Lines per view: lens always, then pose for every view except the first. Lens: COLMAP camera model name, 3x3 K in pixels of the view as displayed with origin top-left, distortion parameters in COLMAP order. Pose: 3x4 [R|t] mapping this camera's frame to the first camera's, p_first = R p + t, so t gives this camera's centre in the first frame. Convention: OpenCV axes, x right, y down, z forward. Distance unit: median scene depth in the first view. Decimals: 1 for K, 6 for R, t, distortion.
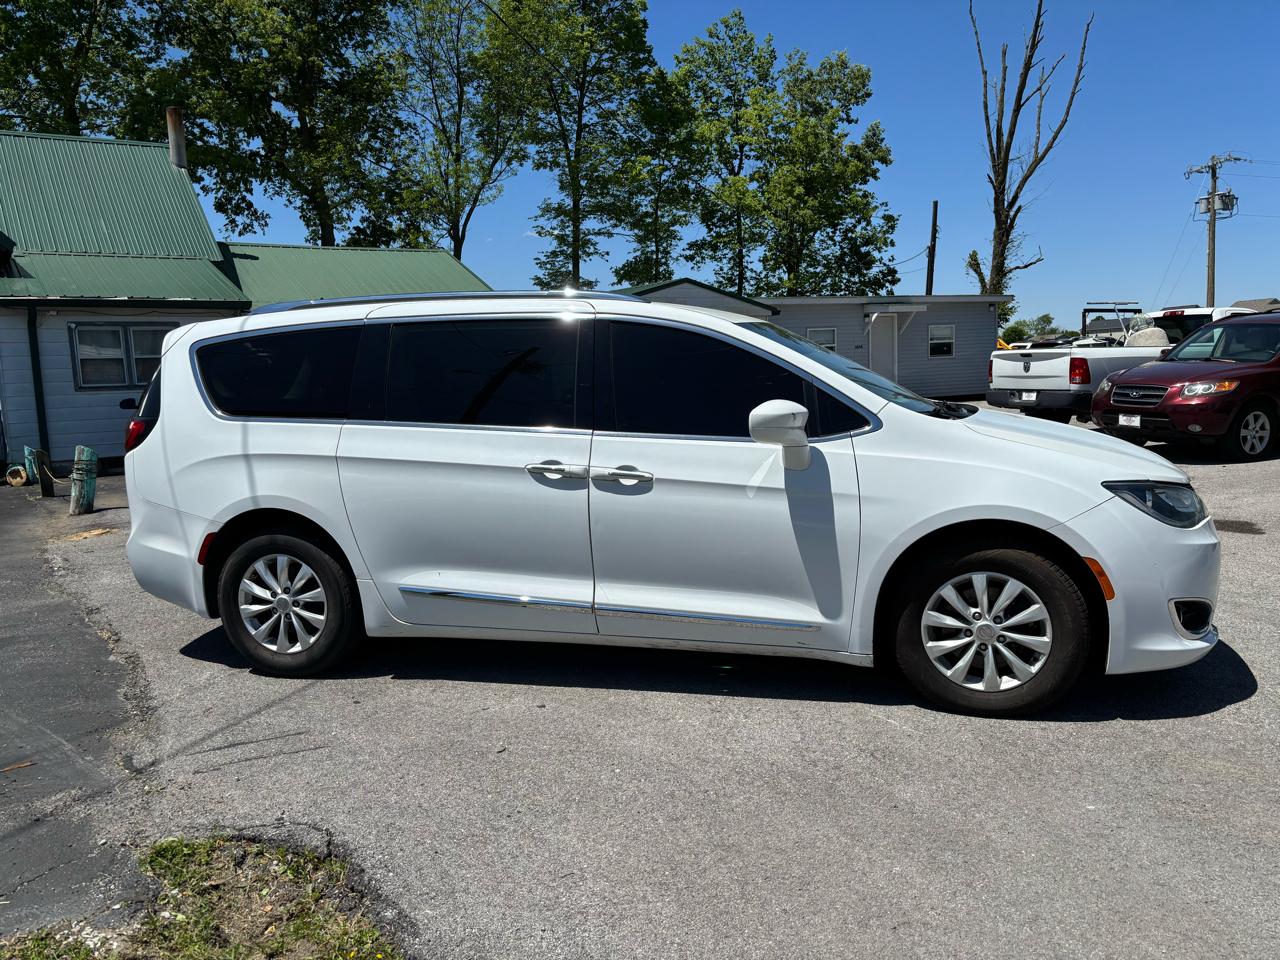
lens RADIAL K [[965.8, 0, 651.8], [0, 965.8, 497.5], [0, 0, 1]] dist [0.021330, -0.006968]
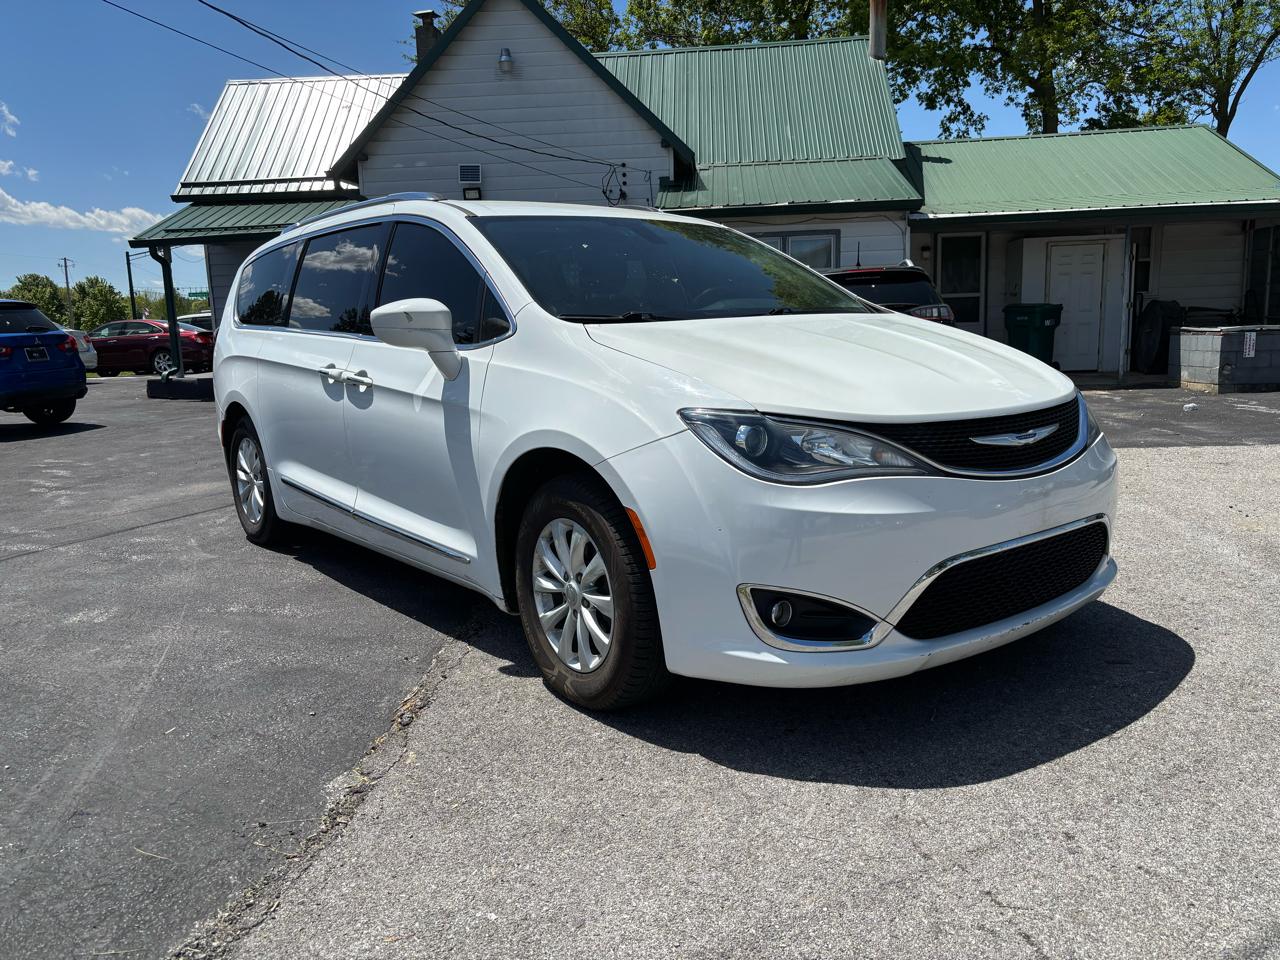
lens RADIAL K [[965.8, 0, 651.8], [0, 965.8, 497.5], [0, 0, 1]] dist [0.021330, -0.006968]
pose [[0.761318, 0.125235, -0.636170, -0.018597], [-0.080242, 0.991825, 0.099222, -0.008562], [0.643395, -0.024492, 0.765143, 0.121475]]
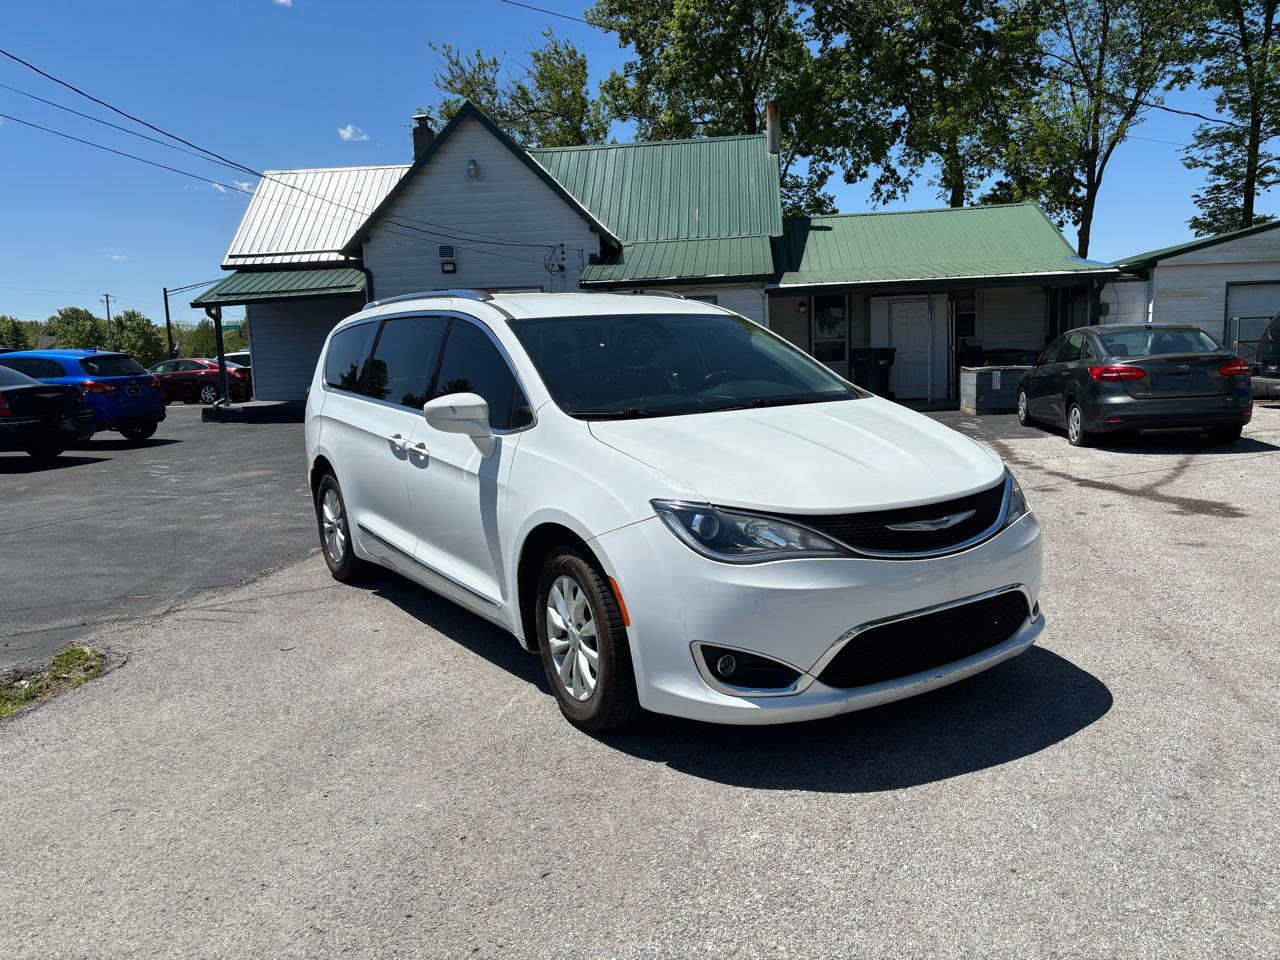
lens RADIAL K [[965.8, 0, 651.8], [0, 965.8, 497.5], [0, 0, 1]] dist [0.021330, -0.006968]
pose [[0.746519, 0.107217, -0.656669, 0.132585], [-0.077316, 0.994224, 0.074436, -0.010532], [0.660857, -0.004797, 0.750496, 0.040779]]
